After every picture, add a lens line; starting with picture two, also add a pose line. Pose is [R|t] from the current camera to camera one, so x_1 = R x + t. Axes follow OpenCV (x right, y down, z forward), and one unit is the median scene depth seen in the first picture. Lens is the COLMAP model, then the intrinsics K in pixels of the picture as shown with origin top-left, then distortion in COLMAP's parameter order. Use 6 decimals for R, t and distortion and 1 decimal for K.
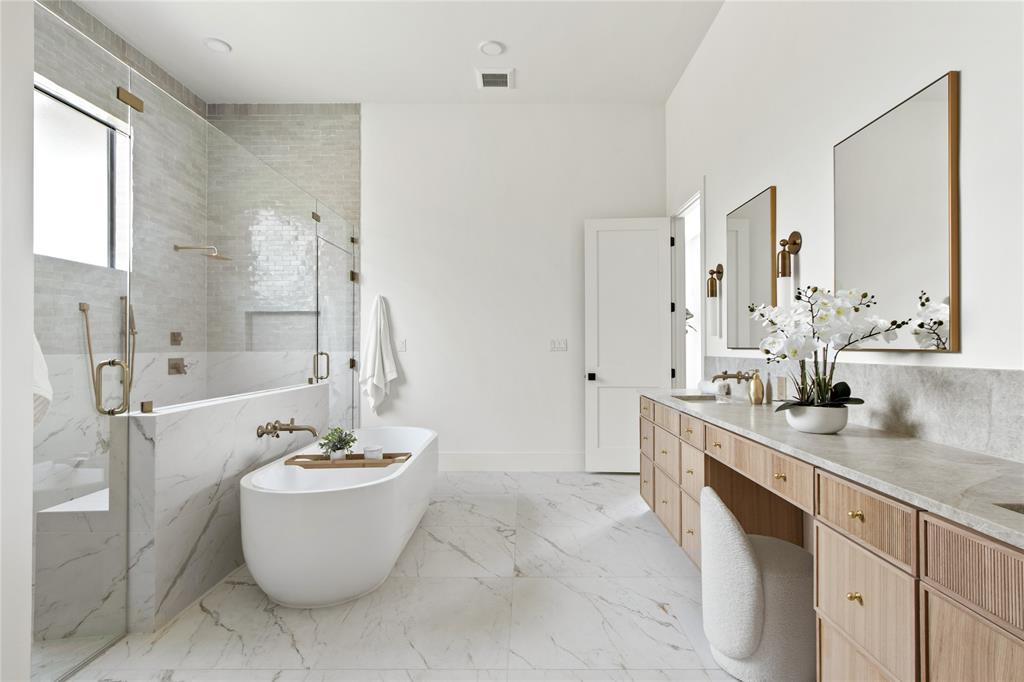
lens RADIAL K [[486.9, 0, 521.4], [0, 486.9, 342.6], [0, 0, 1]] dist [-0.000634, 0.000576]
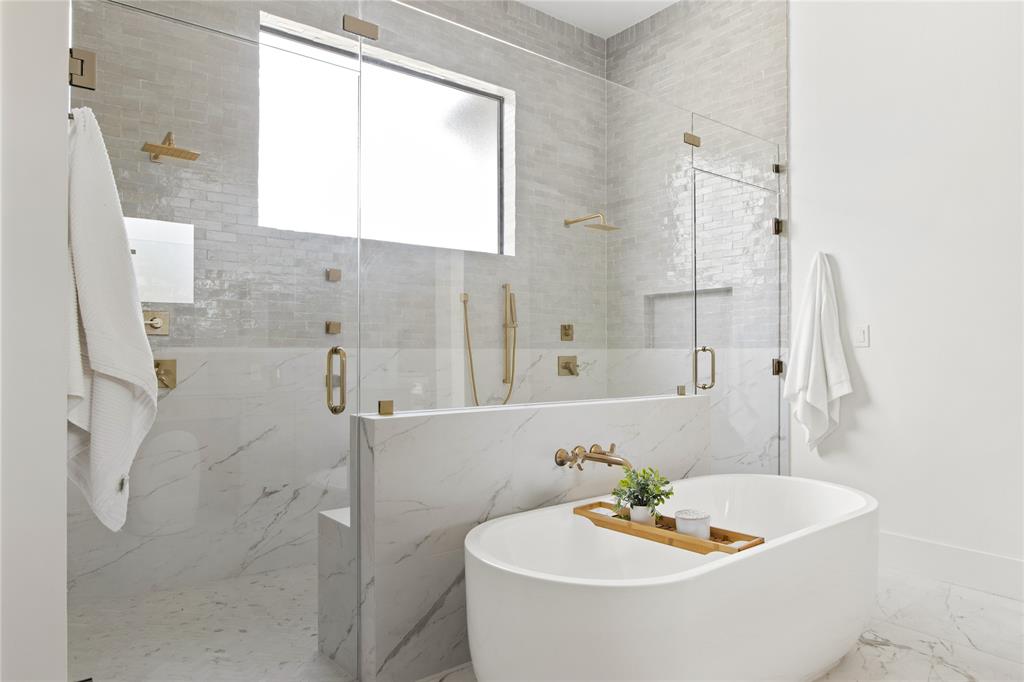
lens RADIAL K [[636.5, 0, 515.7], [0, 636.5, 346.6], [0, 0, 1]] dist [-0.018583, 0.008922]
pose [[0.618649, -0.005706, -0.785646, 0.086903], [0.006418, 0.999977, -0.002208, 0.017293], [0.785641, -0.003676, 0.618672, 0.253466]]
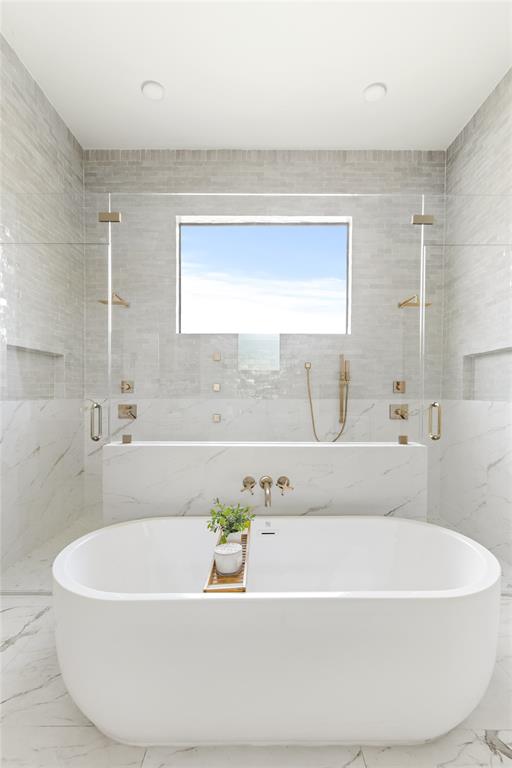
lens RADIAL K [[365.2, 0, 259.2], [0, 365.2, 401.8], [0, 0, 1]] dist [-0.000634, 0.000576]
pose [[0.009718, 0.023047, -0.999687, 0.119438], [0.006739, 0.999710, 0.023113, 0.003638], [0.999930, -0.006961, 0.009560, 0.656936]]
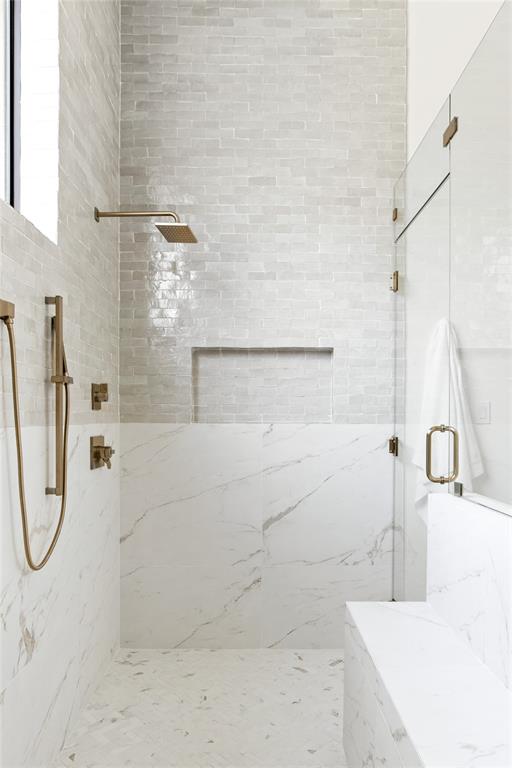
lens RADIAL K [[528.6, 0, 238.9], [0, 528.6, 417.2], [0, 0, 1]] dist [-0.019609, 0.018196]
pose [[0.999920, 0.007756, 0.009955, -0.560026], [-0.007860, 0.999915, 0.010359, 0.006346], [-0.009874, -0.010436, 0.999897, 0.454093]]
